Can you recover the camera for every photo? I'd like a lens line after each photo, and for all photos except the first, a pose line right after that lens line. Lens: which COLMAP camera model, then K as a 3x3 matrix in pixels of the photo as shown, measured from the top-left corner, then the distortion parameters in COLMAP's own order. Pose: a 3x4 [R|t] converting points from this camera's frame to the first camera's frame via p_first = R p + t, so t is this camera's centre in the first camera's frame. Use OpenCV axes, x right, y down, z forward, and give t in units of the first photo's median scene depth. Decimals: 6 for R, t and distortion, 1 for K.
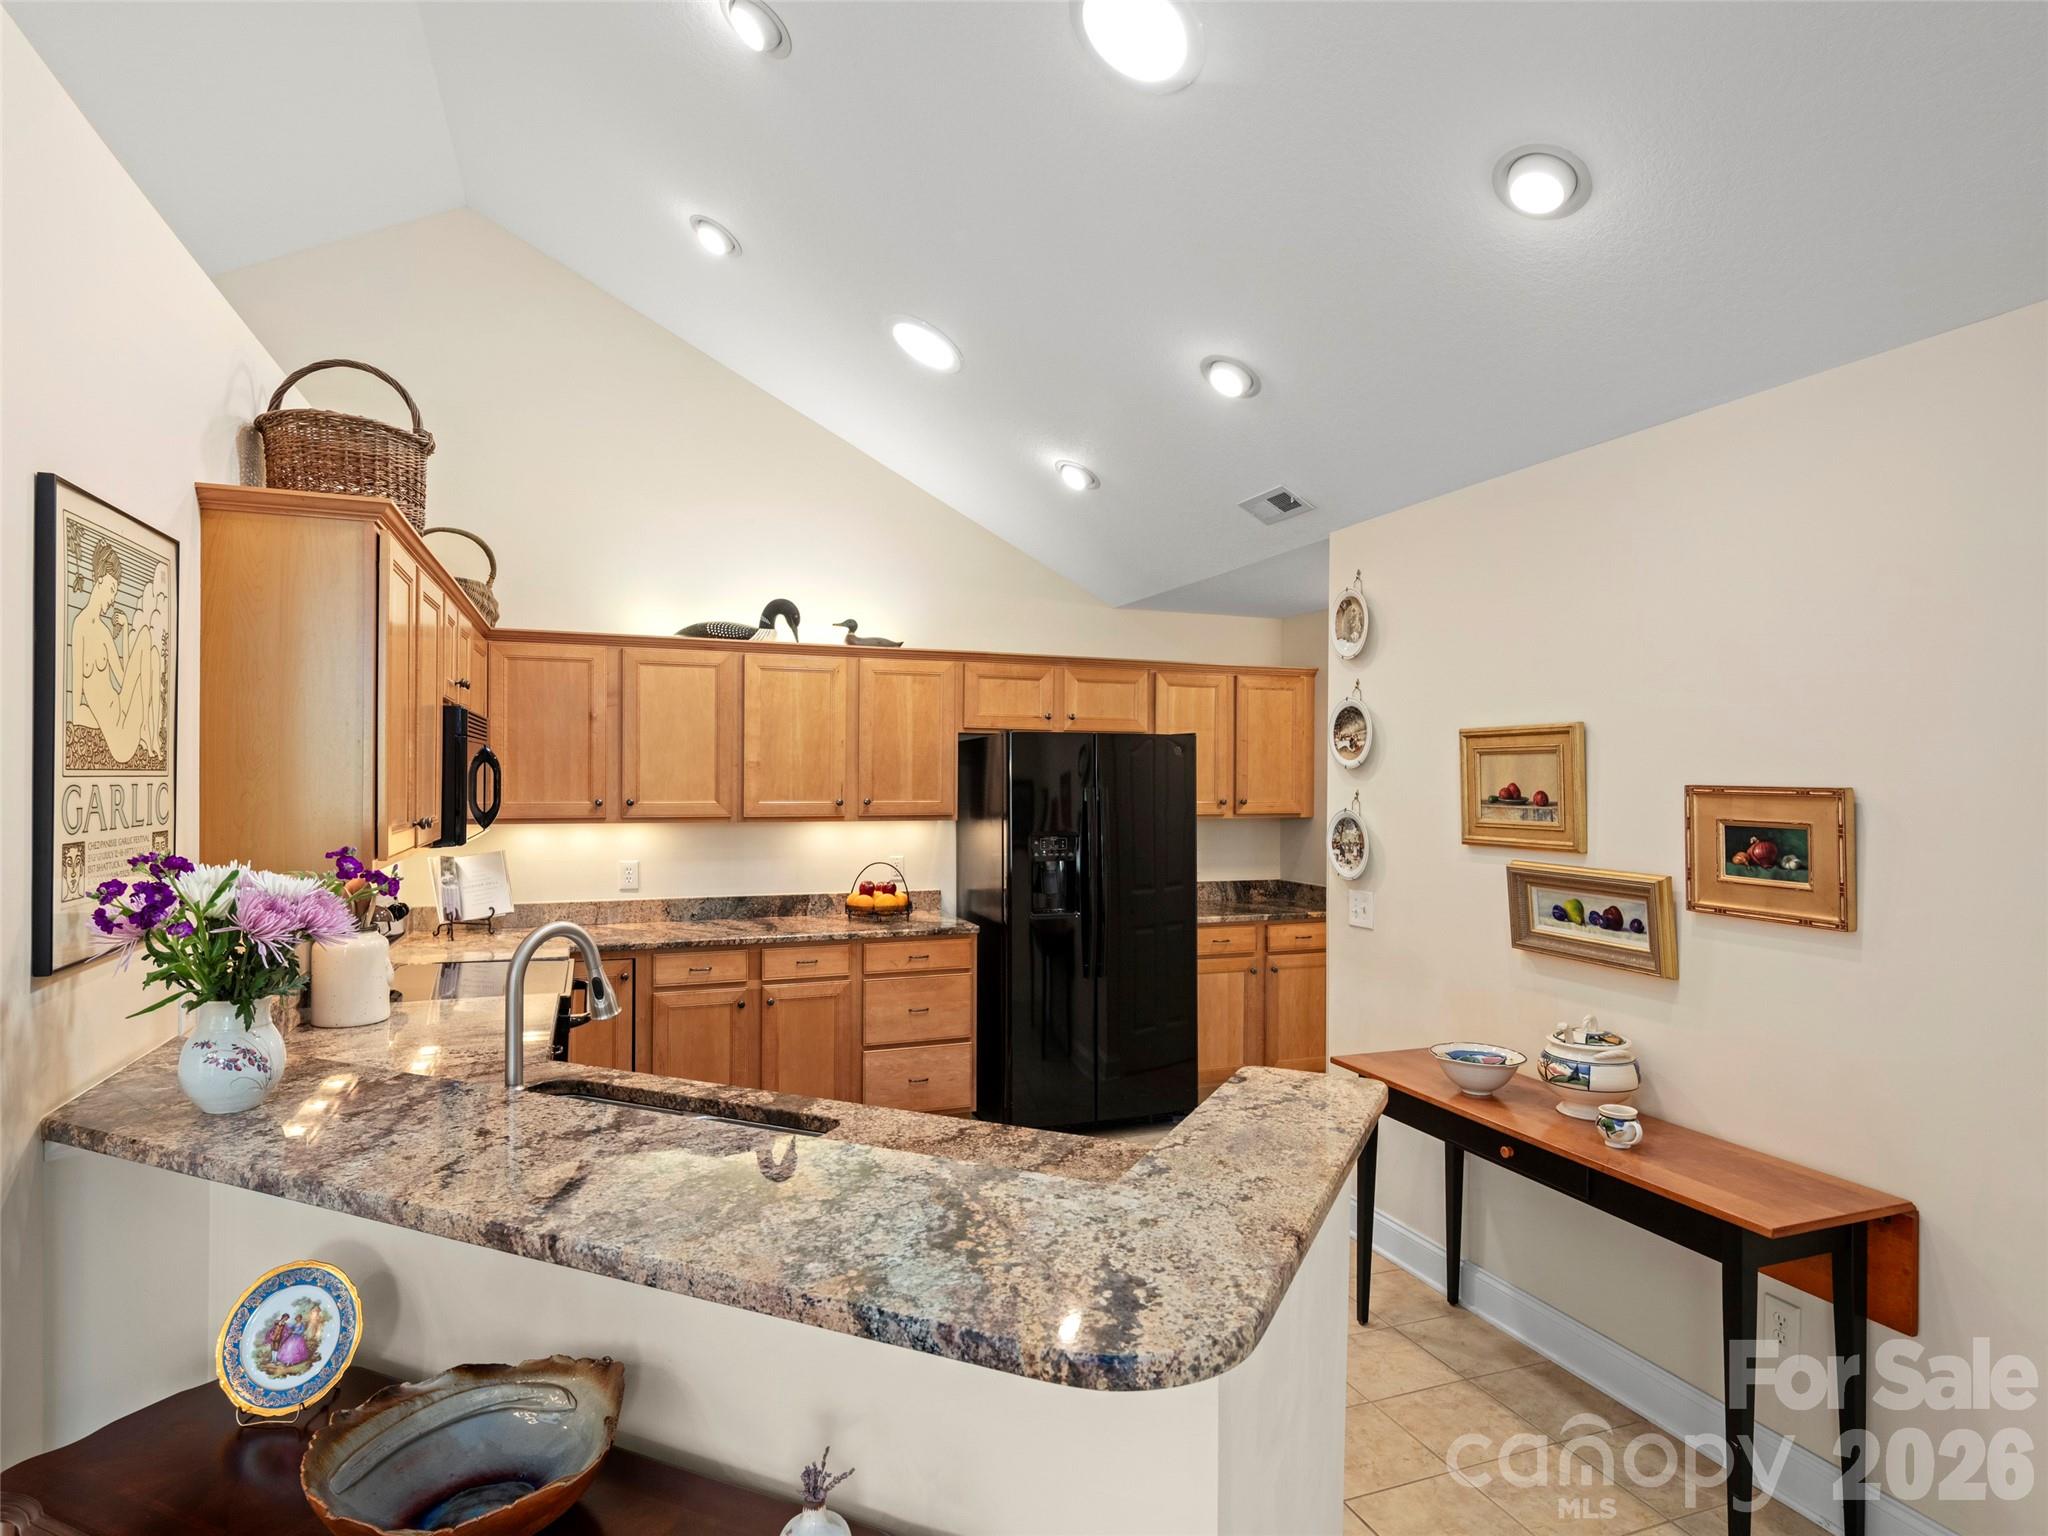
lens RADIAL K [[1116.8, 0, 1057.3], [0, 1116.8, 773.3], [0, 0, 1]] dist [0.002437, -0.000216]
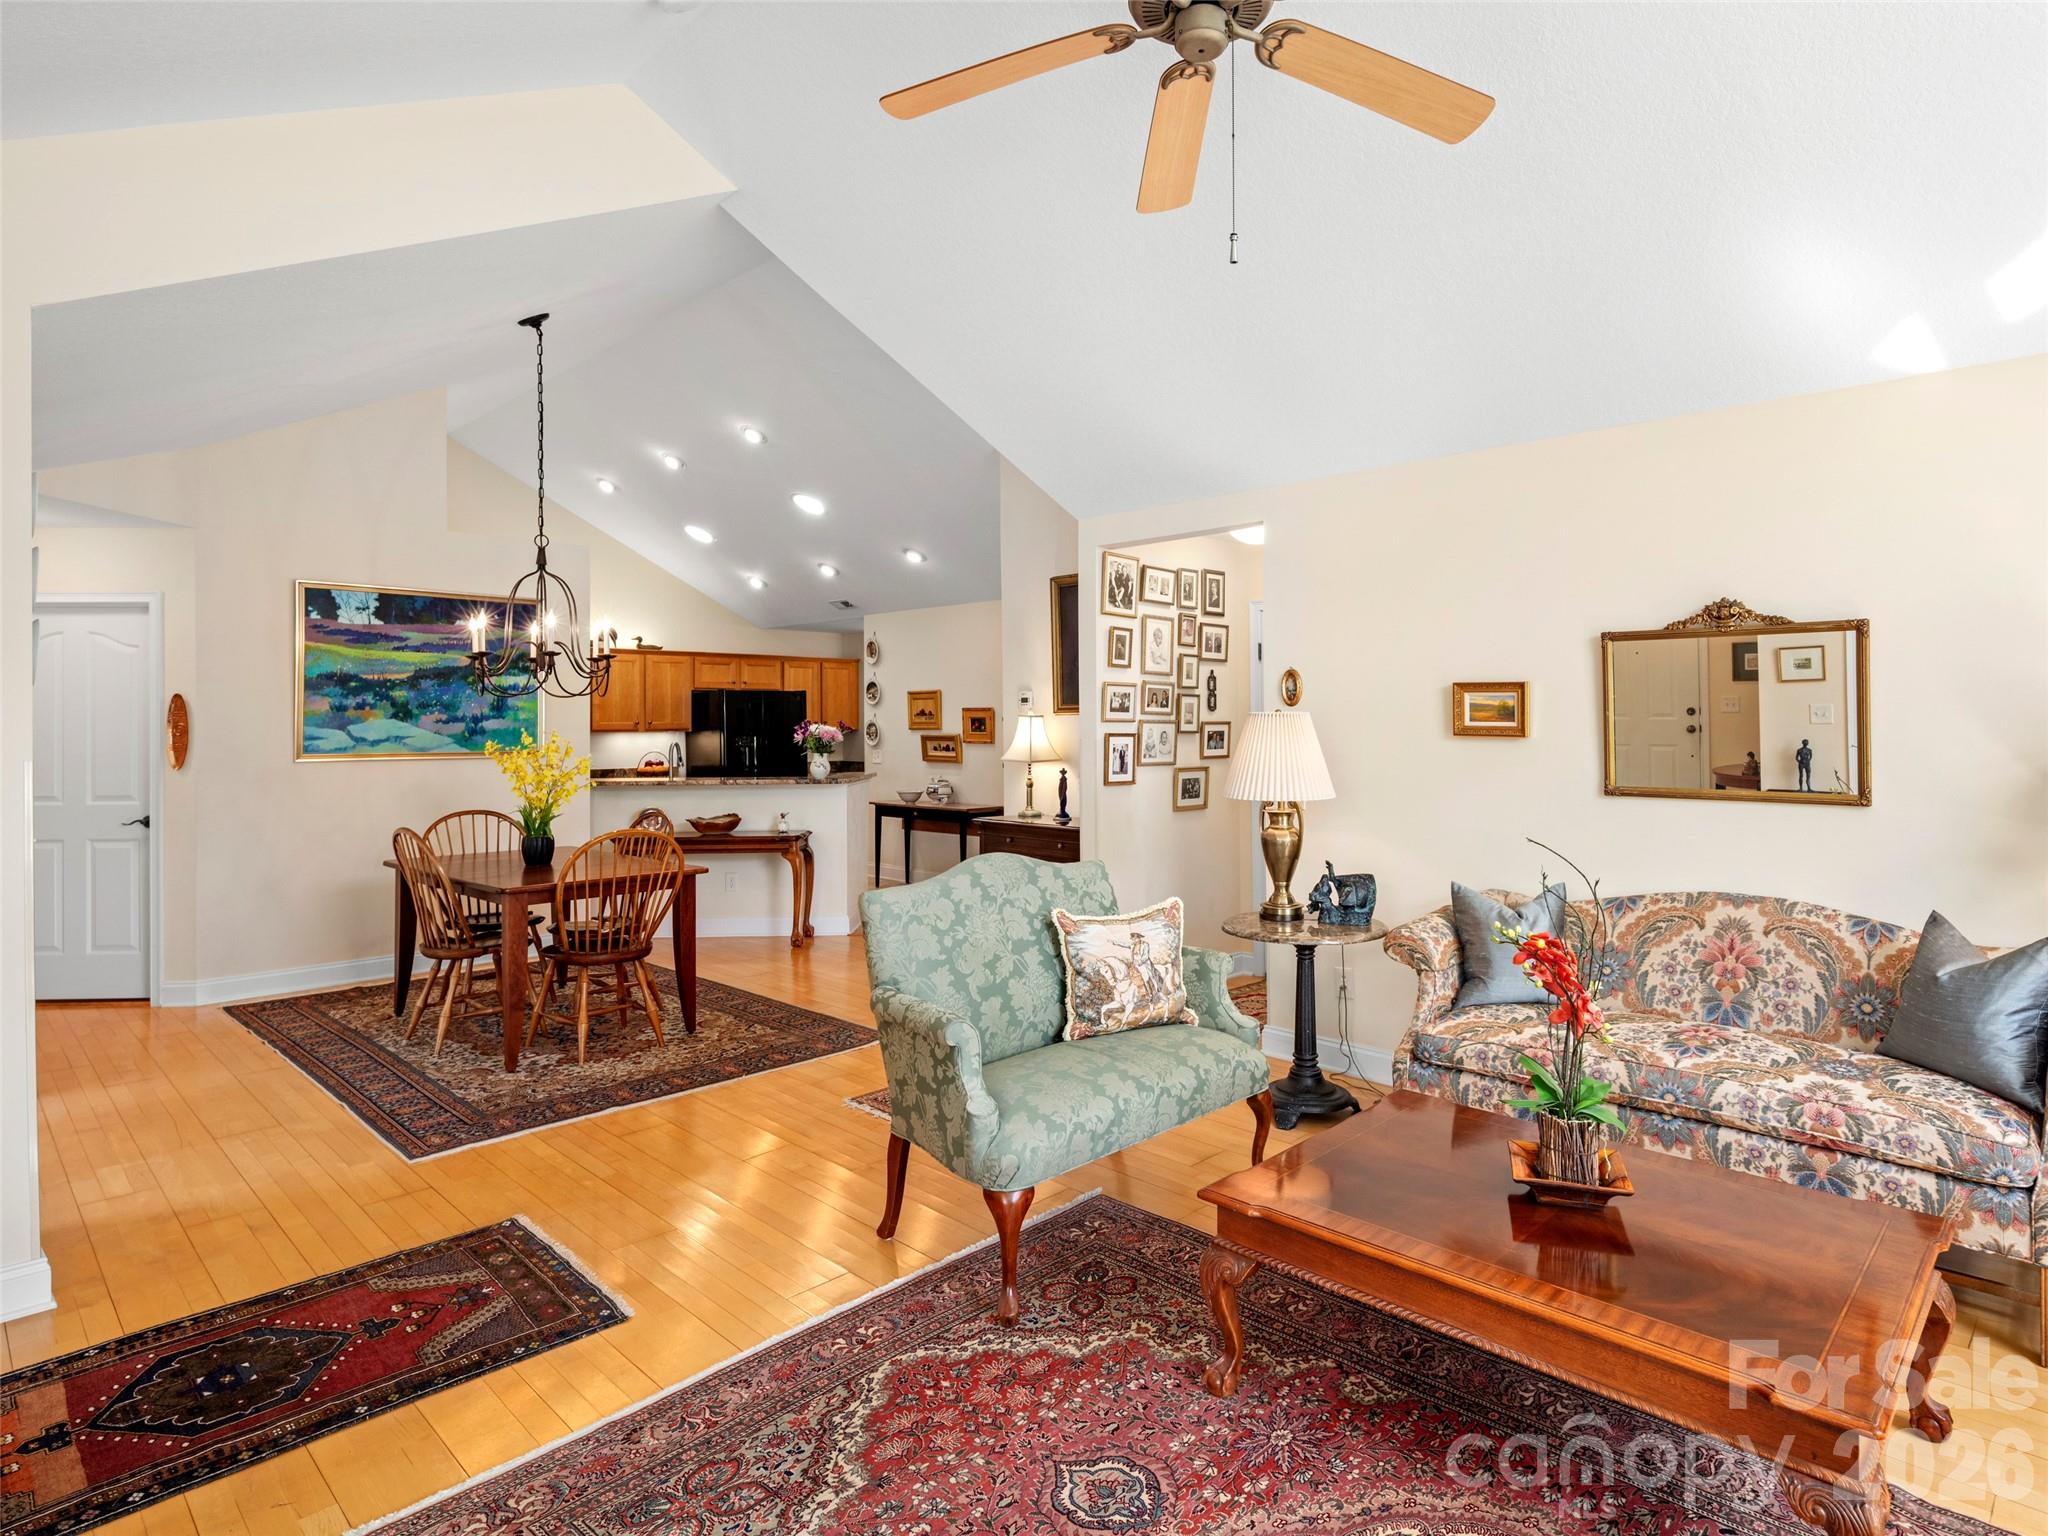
lens RADIAL K [[1123.3, 0, 1105.6], [0, 1123.3, 710.4], [0, 0, 1]] dist [-0.000005, -0.000964]
pose [[0.903120, -0.007109, 0.429328, -0.336593], [0.010425, 0.999931, -0.005372, 0.024823], [-0.429261, 0.009327, 0.903132, -1.445968]]
